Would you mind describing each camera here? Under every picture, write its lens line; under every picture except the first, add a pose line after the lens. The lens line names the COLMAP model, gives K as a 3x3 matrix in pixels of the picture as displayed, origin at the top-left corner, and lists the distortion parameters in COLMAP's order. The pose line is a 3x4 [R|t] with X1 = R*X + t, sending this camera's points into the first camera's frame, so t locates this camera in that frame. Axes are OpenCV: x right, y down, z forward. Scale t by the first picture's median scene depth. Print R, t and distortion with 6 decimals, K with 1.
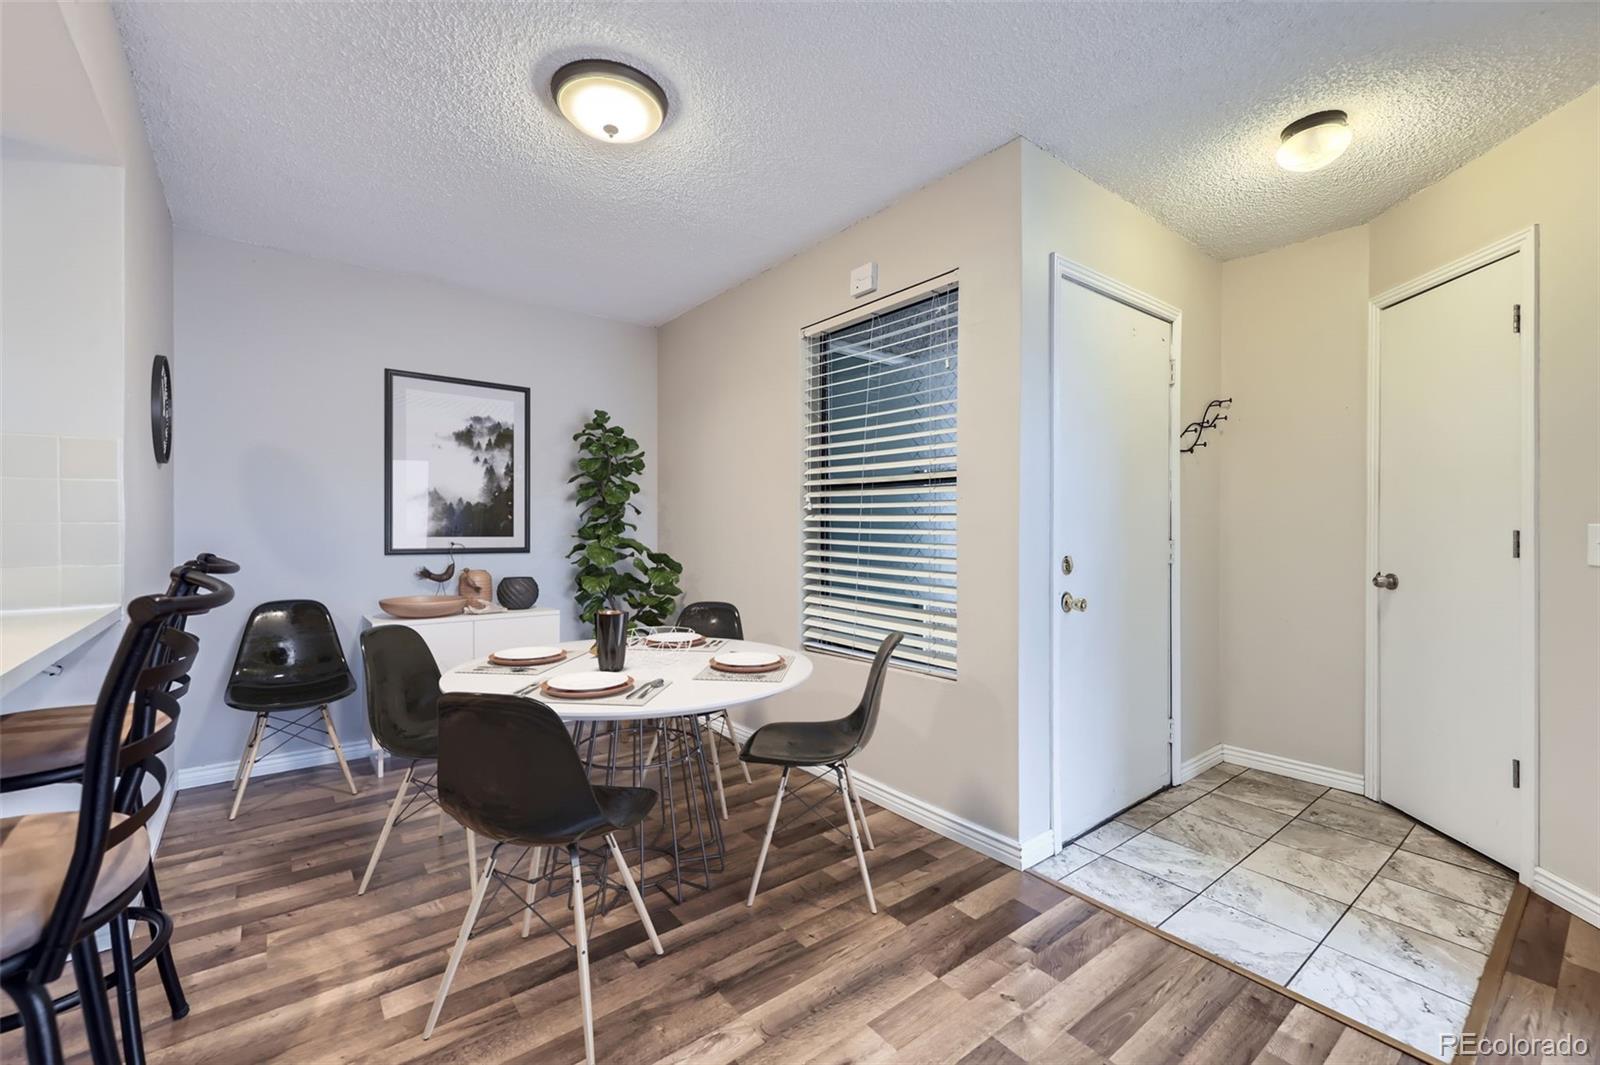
lens RADIAL K [[663.6, 0, 793.7], [0, 663.6, 527.3], [0, 0, 1]] dist [0.025094, -0.017506]
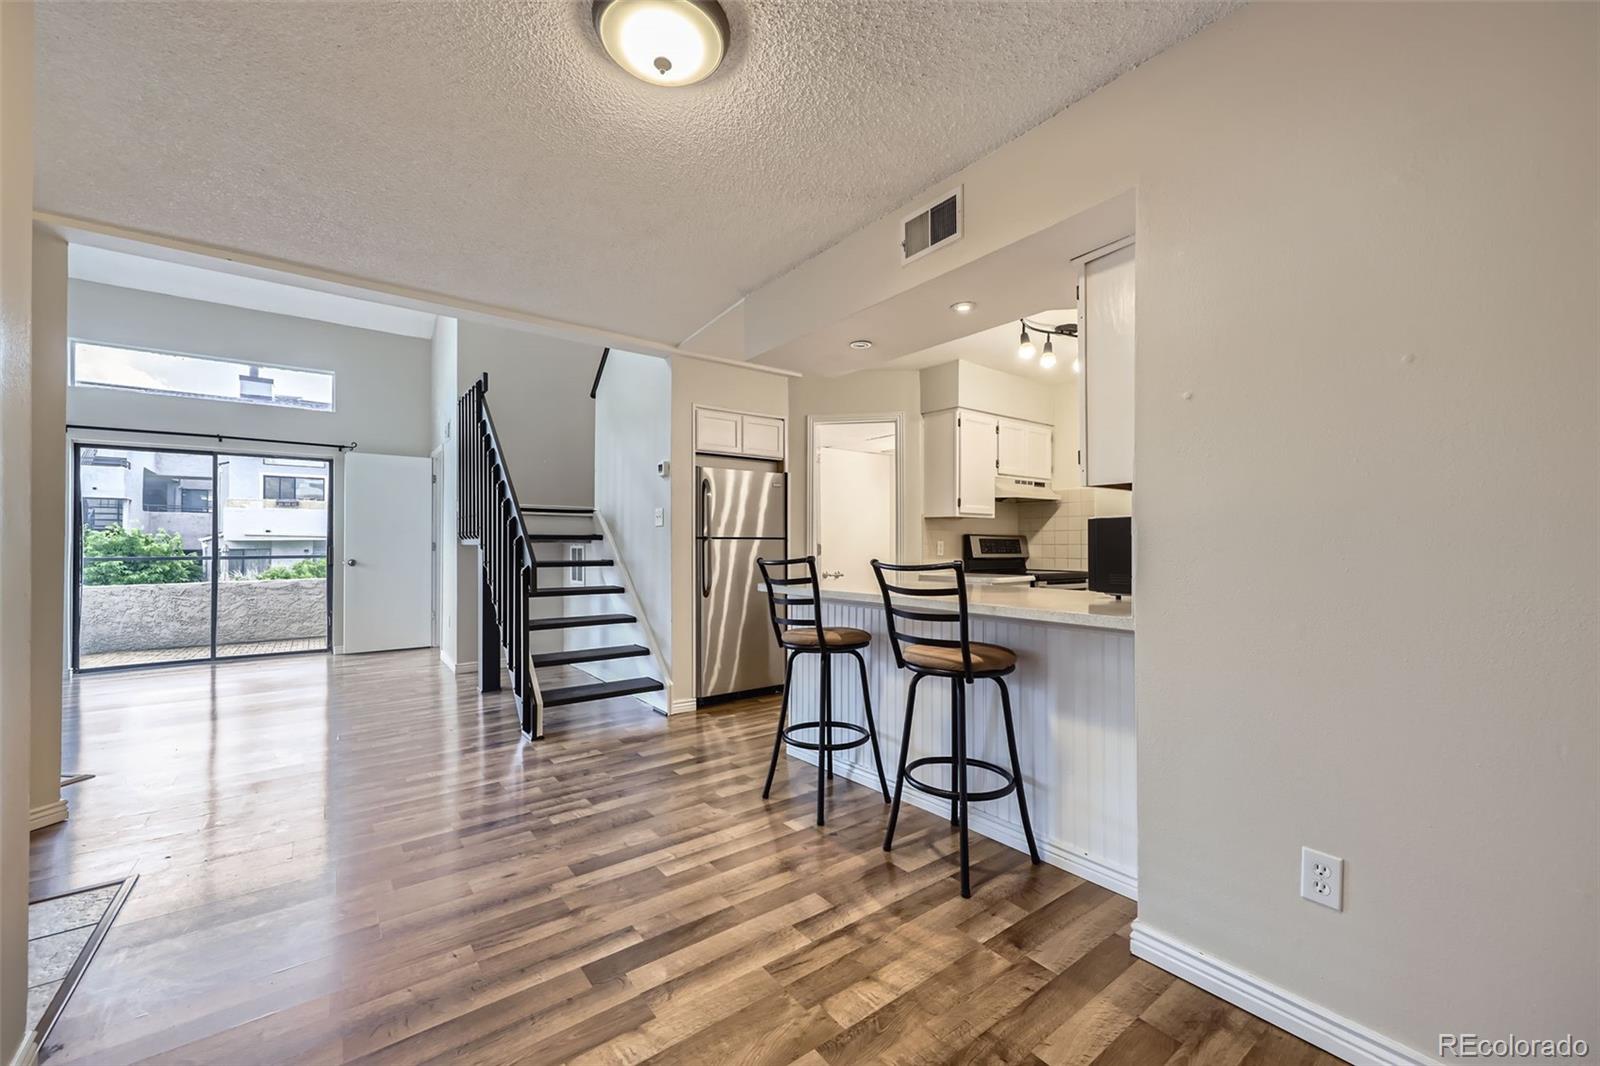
lens RADIAL K [[626.6, 0, 798.9], [0, 626.6, 539.1], [0, 0, 1]] dist [0.000528, -0.000063]
pose [[-0.999915, -0.000934, 0.013016, -0.487335], [-0.000979, 0.999994, -0.003454, -0.001769], [-0.013013, -0.003466, -0.999909, 1.902249]]
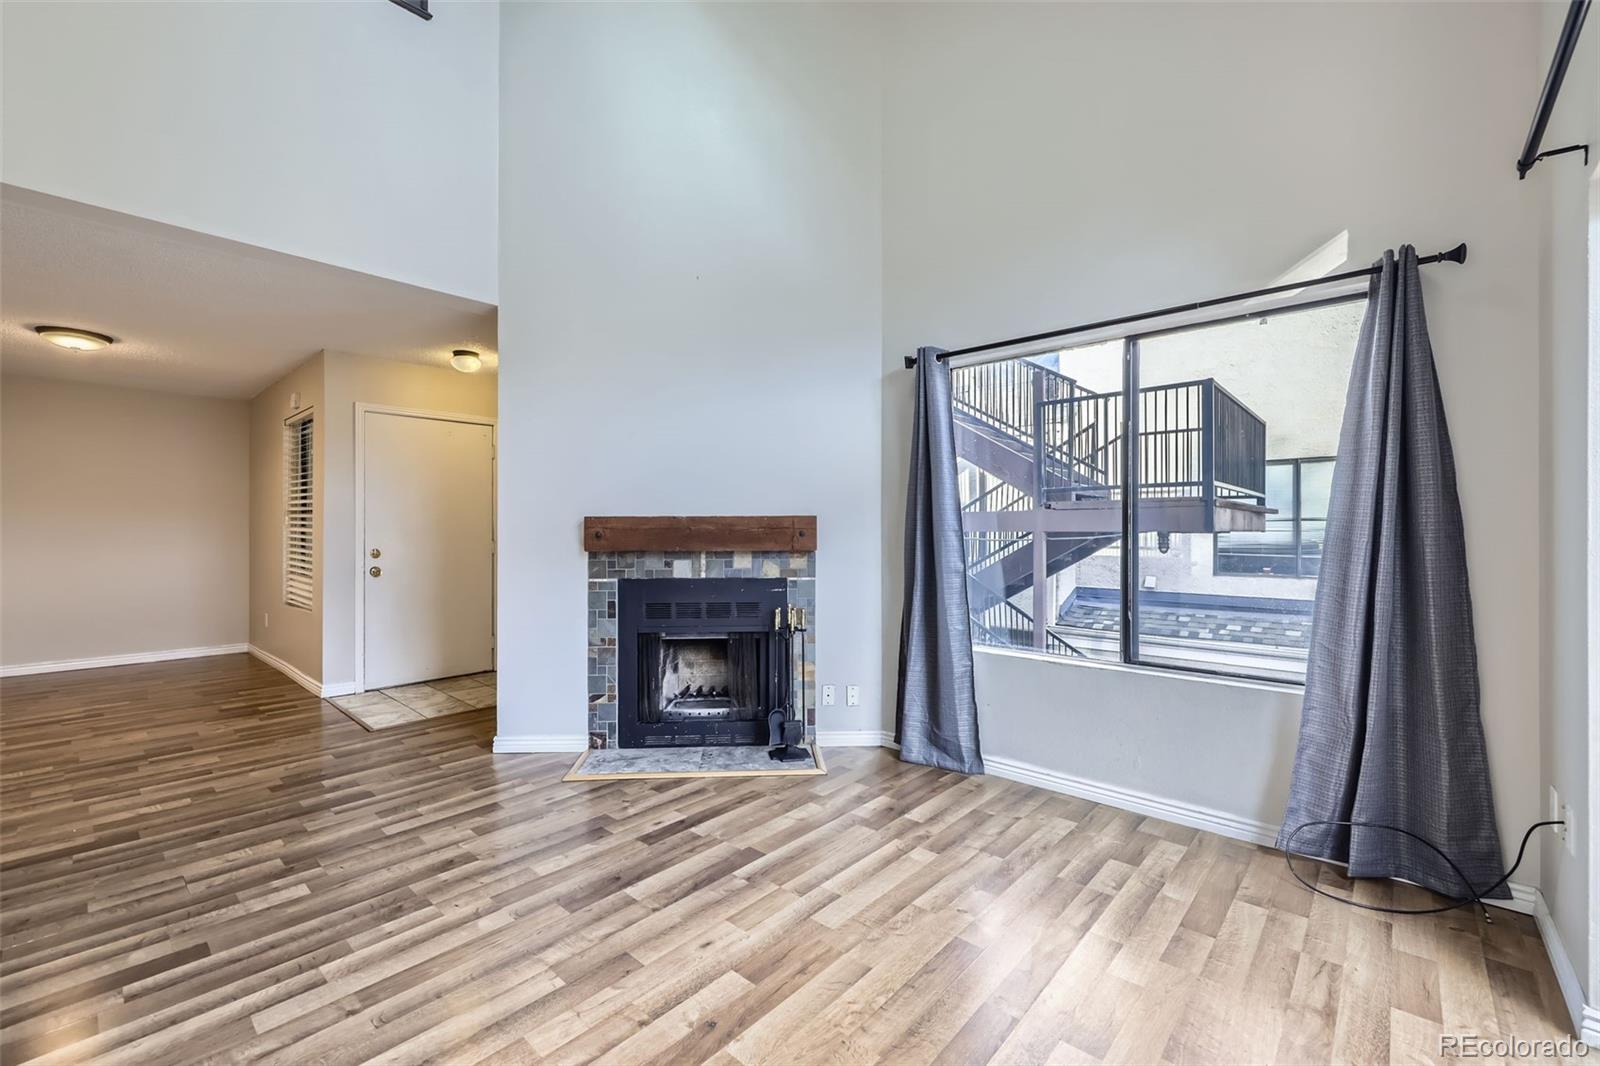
lens RADIAL K [[655.3, 0, 795.3], [0, 655.3, 525.7], [0, 0, 1]] dist [0.001543, -0.000242]
pose [[0.986492, -0.000574, 0.163809, 1.757926], [0.001290, 0.999990, -0.004265, -0.024350], [-0.163805, 0.004419, 0.986483, -1.573209]]
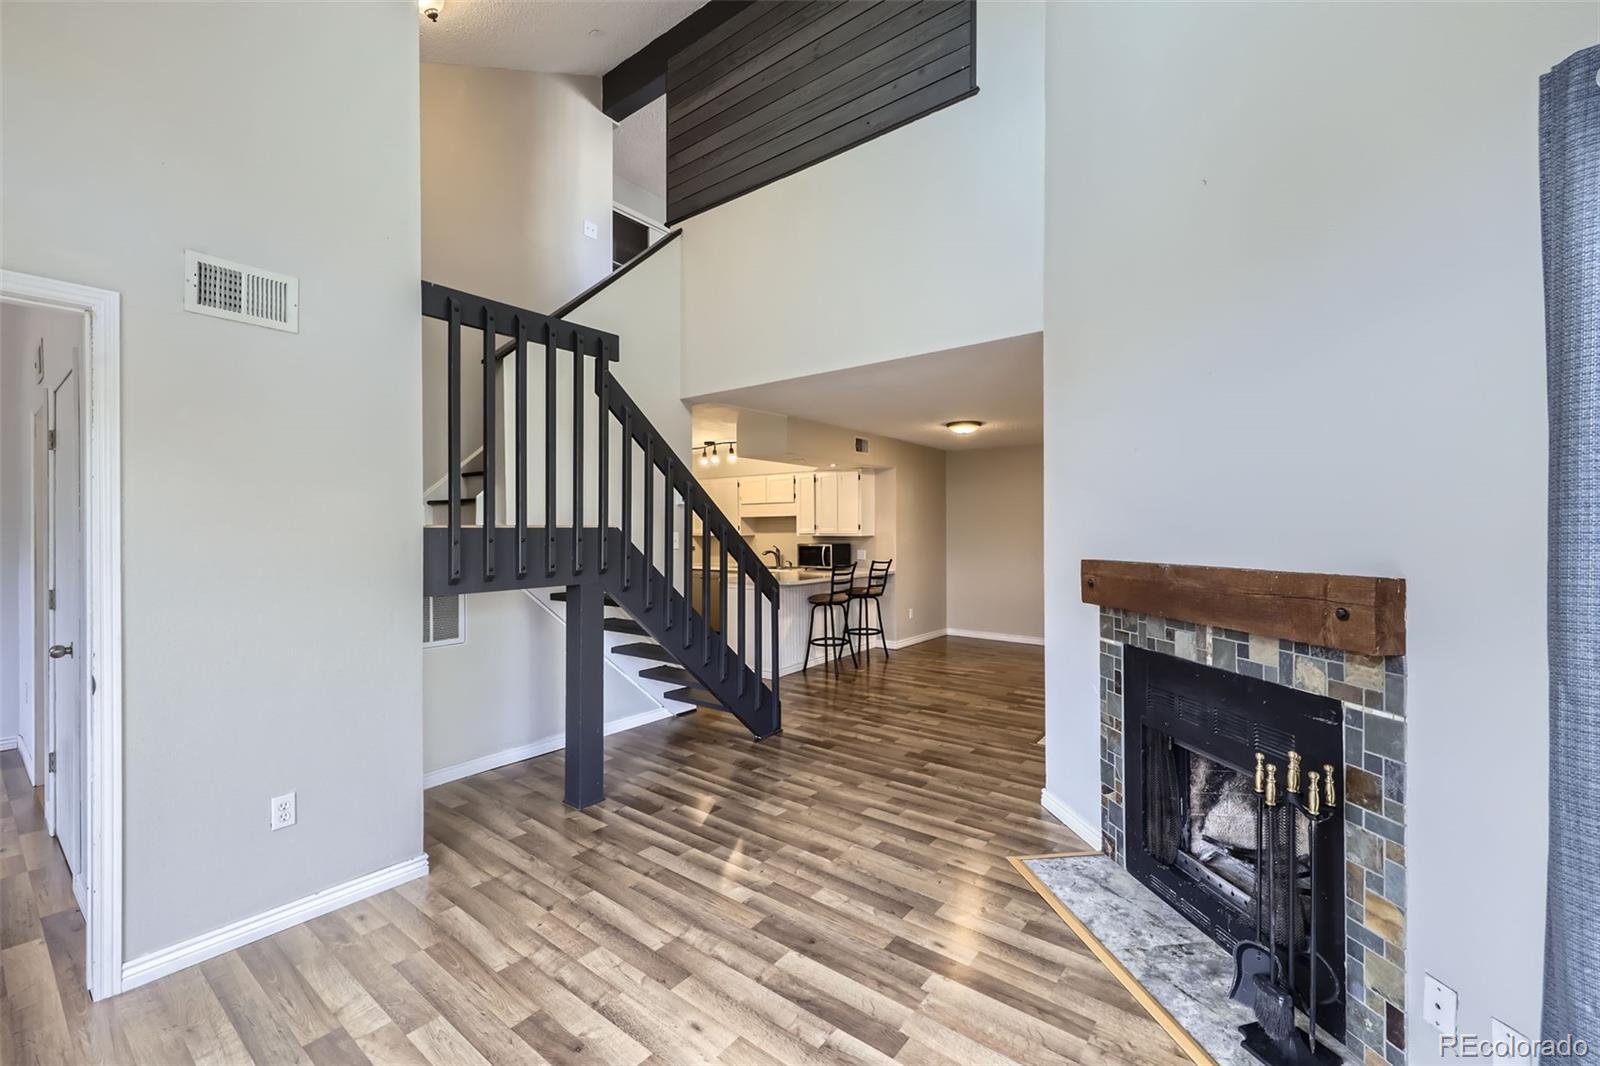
lens RADIAL K [[649.7, 0, 795.2], [0, 649.7, 529.4], [0, 0, 1]] dist [0.001750, -0.000119]
pose [[0.241922, -0.004512, -0.970285, 2.798447], [0.002016, 0.999989, -0.004147, -0.126145], [0.970294, -0.000953, 0.241929, -0.616737]]
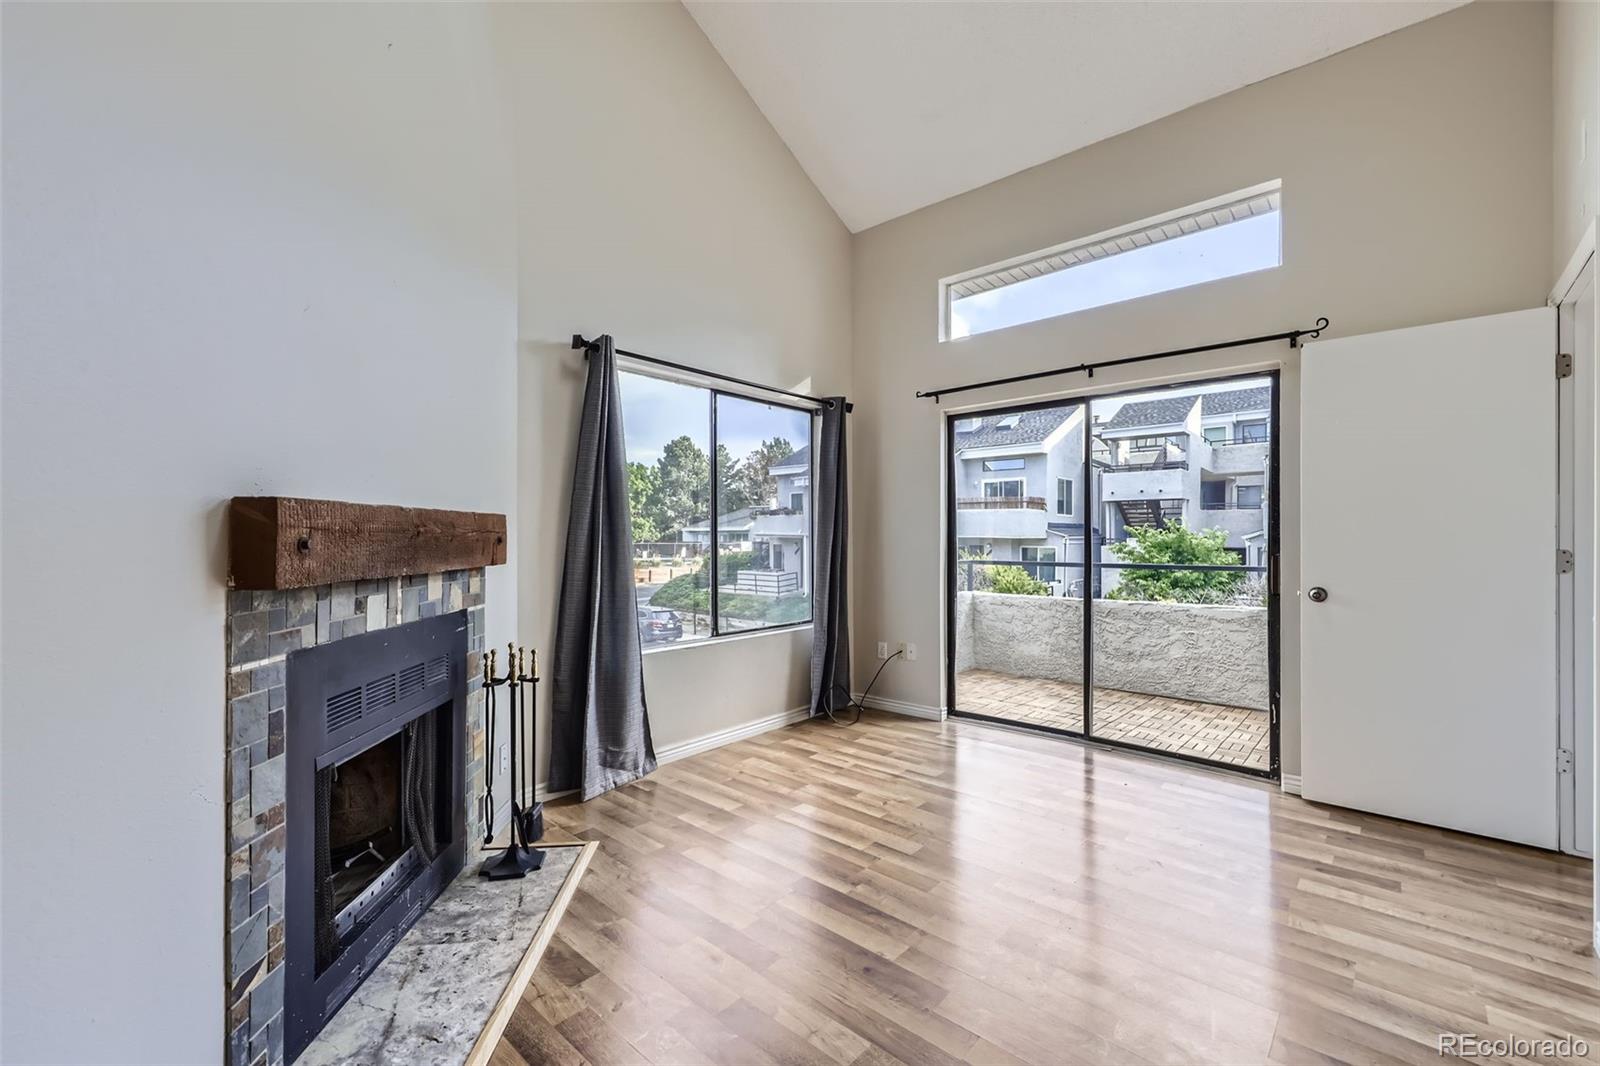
lens RADIAL K [[667.7, 0, 796.3], [0, 667.7, 535.4], [0, 0, 1]] dist [-0.000665, -0.000311]
pose [[-0.168323, 0.002117, 0.985730, 0.652885], [-0.001663, 0.999996, -0.002432, -0.016844], [-0.985730, -0.002049, -0.168319, -0.018175]]
